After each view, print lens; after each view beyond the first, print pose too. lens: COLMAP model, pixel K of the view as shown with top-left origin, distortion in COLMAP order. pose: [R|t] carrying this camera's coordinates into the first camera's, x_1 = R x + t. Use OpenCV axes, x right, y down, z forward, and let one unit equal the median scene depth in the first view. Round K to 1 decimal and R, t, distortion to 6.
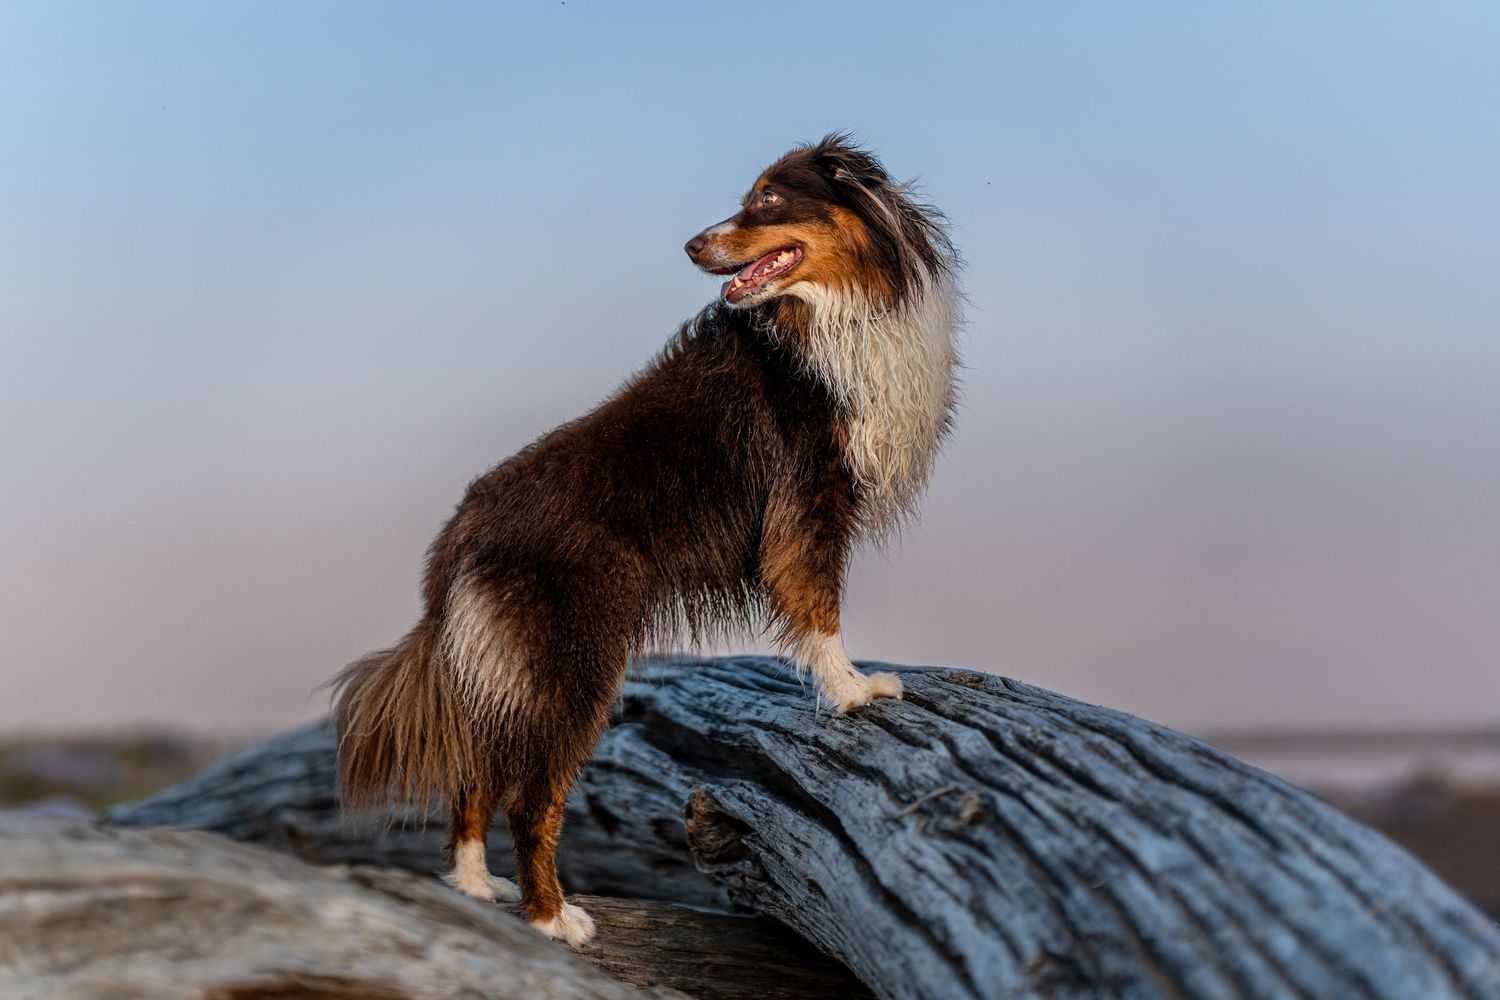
lens RADIAL K [[3686.2, 0, 751.8], [0, 3686.2, 498.8], [0, 0, 1]] dist [0.069807, 0.000000]
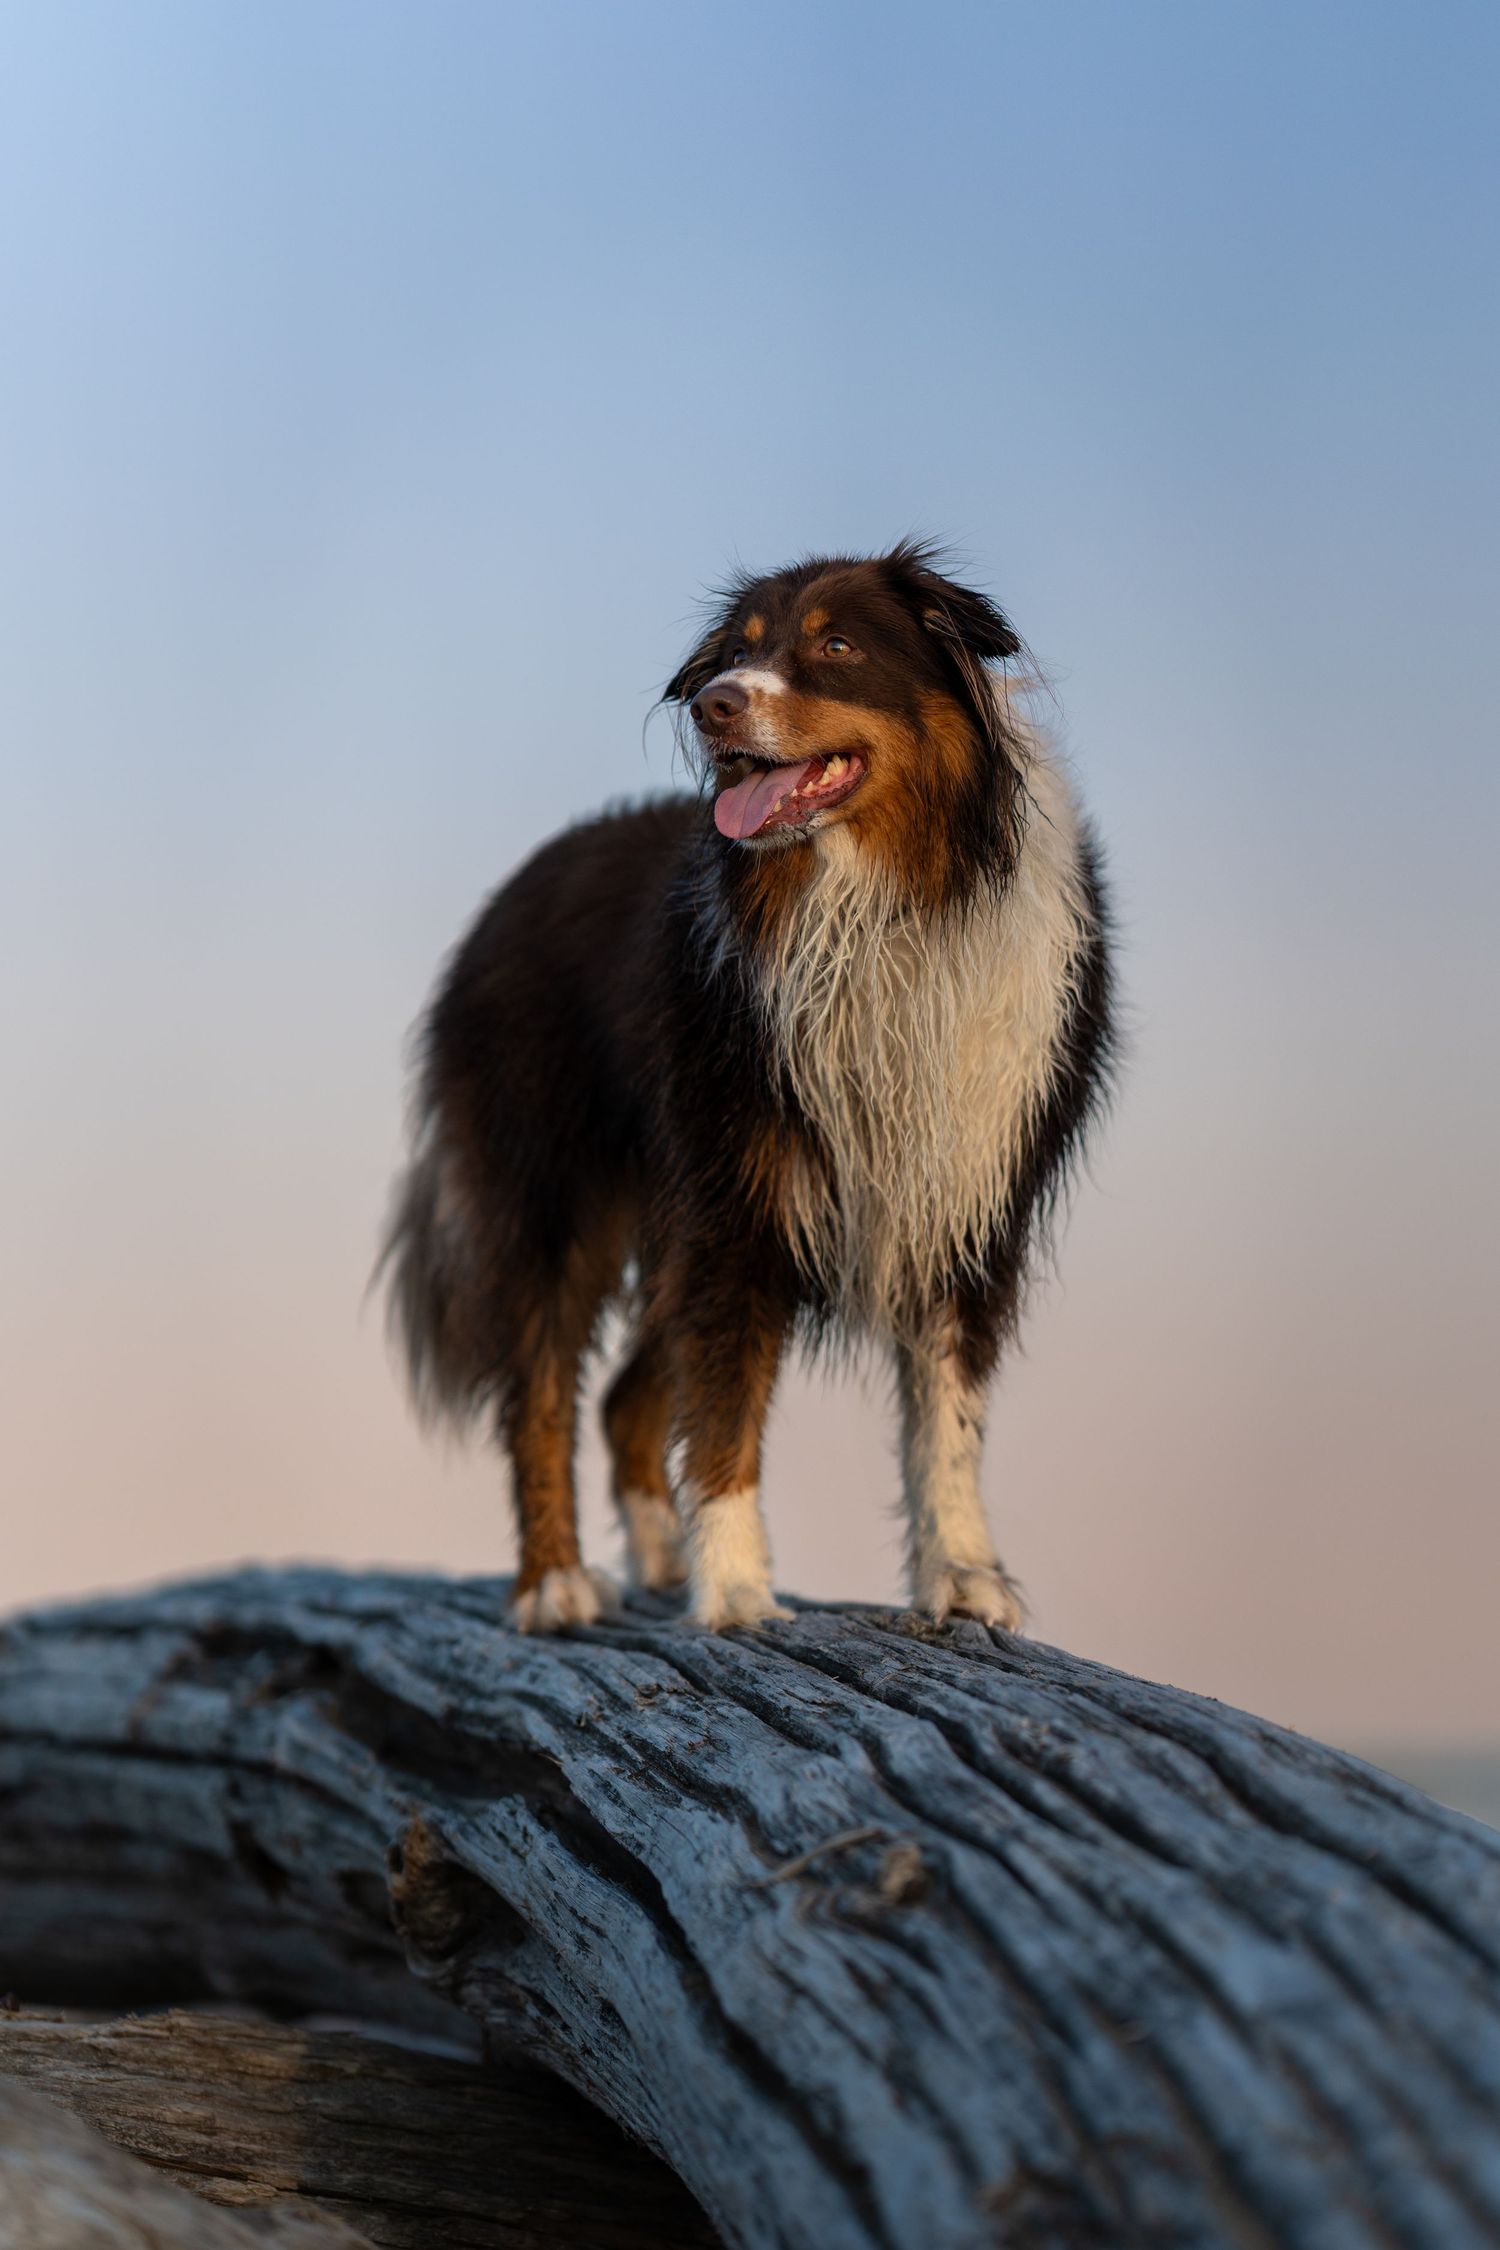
lens RADIAL K [[5529.3, 0, 747.3], [0, 5529.3, 1127.5], [0, 0, 1]] dist [0.069807, 0.000000]
pose [[0.999423, 0.033905, 0.002041, 0.031679], [-0.033773, 0.998345, -0.046551, 0.016298], [-0.003616, 0.046455, 0.998914, 0.217053]]
